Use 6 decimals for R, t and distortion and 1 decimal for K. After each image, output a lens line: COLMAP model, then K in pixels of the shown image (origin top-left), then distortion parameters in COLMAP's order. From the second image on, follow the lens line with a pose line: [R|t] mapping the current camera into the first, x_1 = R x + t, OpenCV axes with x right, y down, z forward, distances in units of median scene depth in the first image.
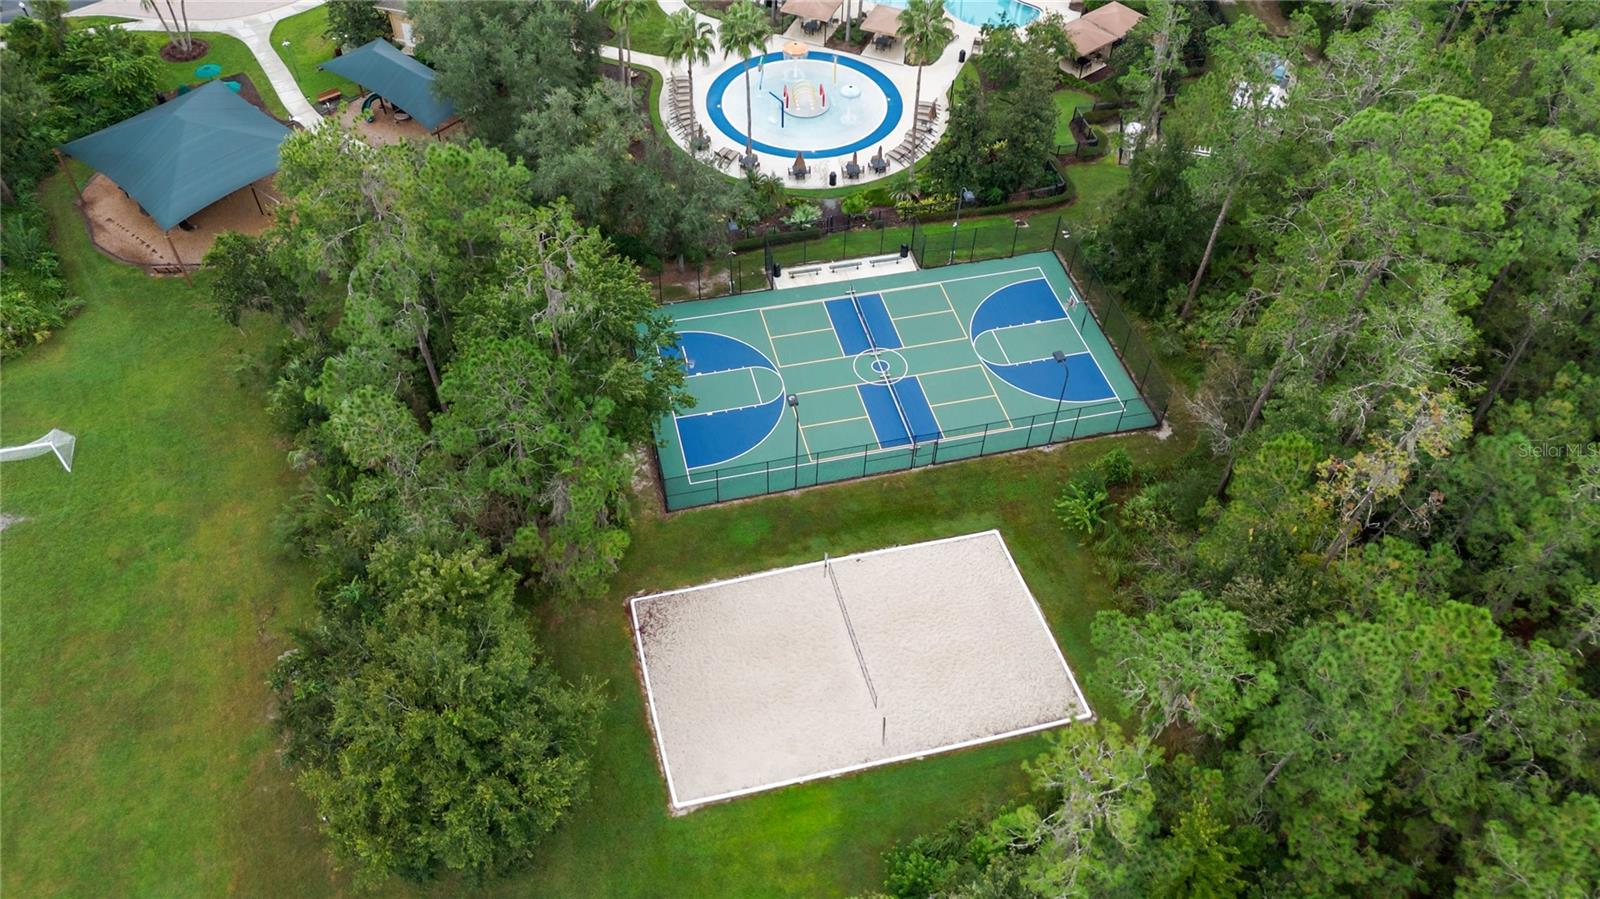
lens RADIAL K [[1159.7, 0, 797.6], [0, 1159.7, 473.9], [0, 0, 1]] dist [0.052669, -0.083753]
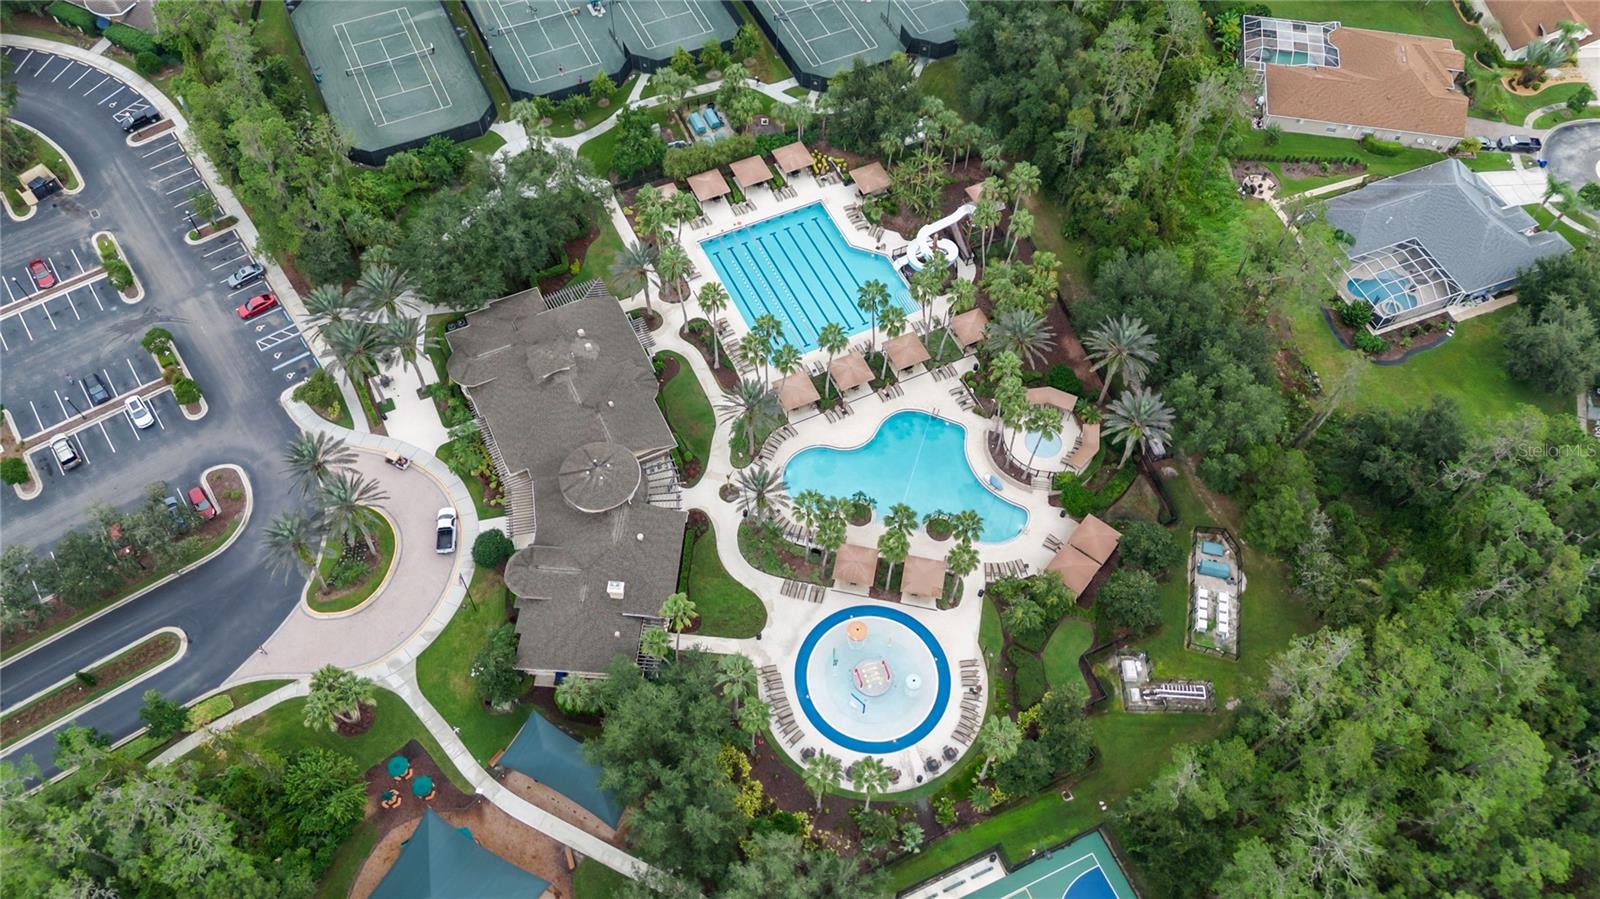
lens RADIAL K [[1160.4, 0, 800.0], [0, 1160.4, 449.5], [0, 0, 1]] dist [0.053445, -0.057016]
pose [[0.980084, -0.171231, 0.100578, -0.172835], [0.153239, 0.974251, 0.165389, -0.865654], [-0.126307, -0.146683, 0.981086, -0.210021]]
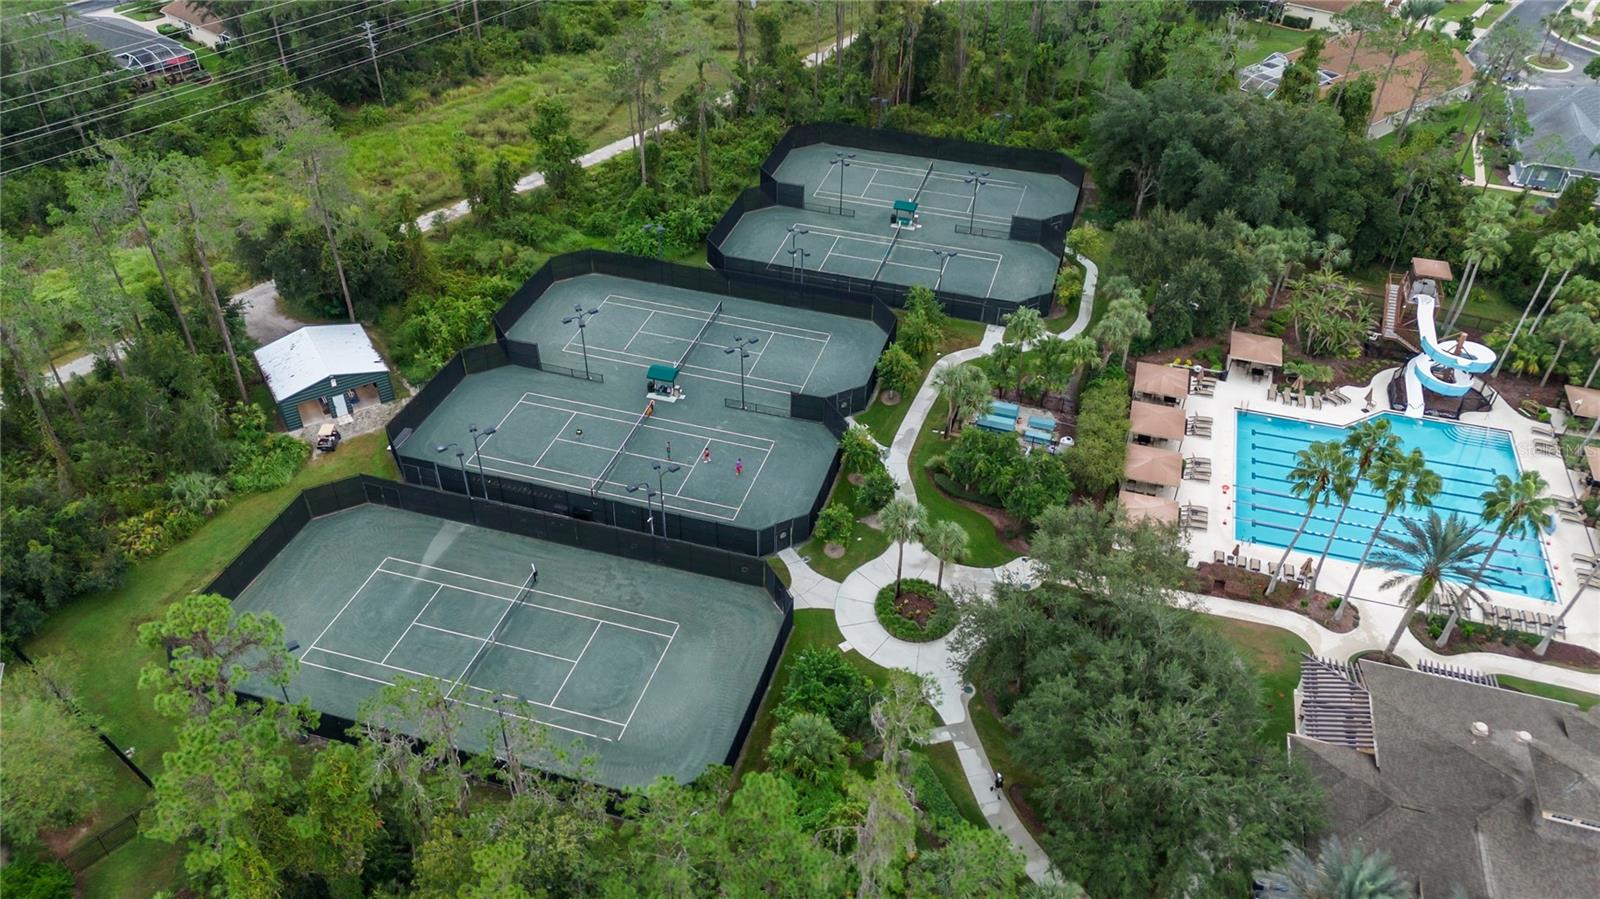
lens RADIAL K [[1159.7, 0, 797.6], [0, 1159.7, 473.9], [0, 0, 1]] dist [0.052669, -0.083753]
pose [[0.503747, -0.555629, 0.661450, -0.928270], [0.655728, 0.744420, 0.125936, -1.327309], [-0.562370, 0.370291, 0.739340, 1.028787]]
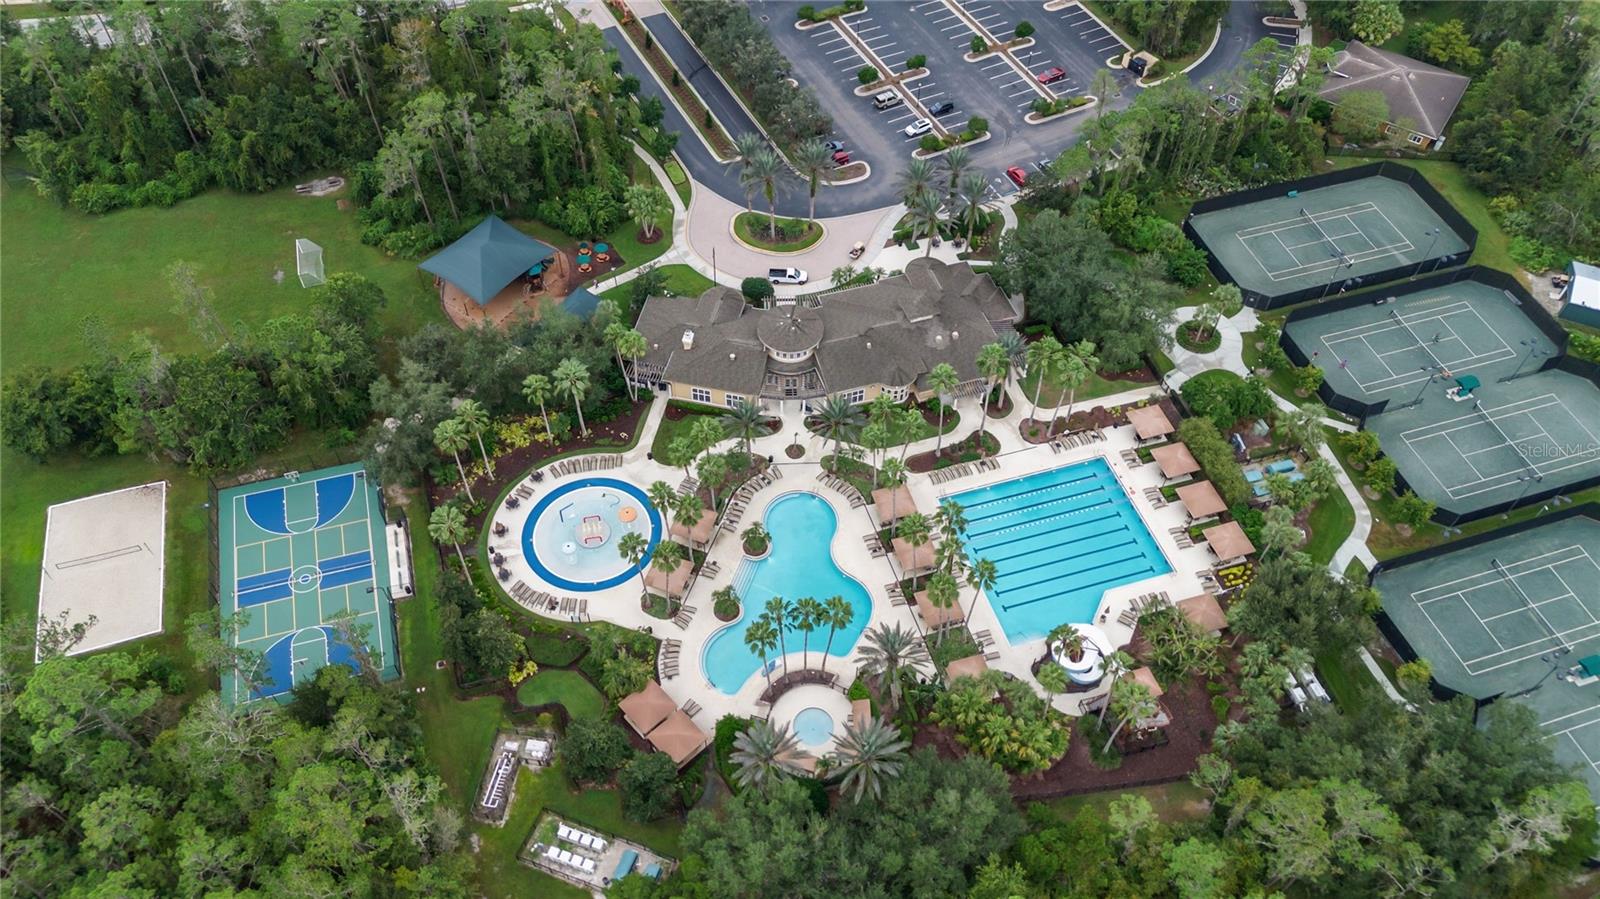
lens RADIAL K [[1159.7, 0, 797.6], [0, 1159.7, 473.9], [0, 0, 1]] dist [0.052669, -0.083753]
pose [[0.064824, 0.773190, -0.630852, 0.952228], [-0.767968, 0.442329, 0.463218, -1.329533], [0.637200, 0.454447, 0.622459, 0.274090]]
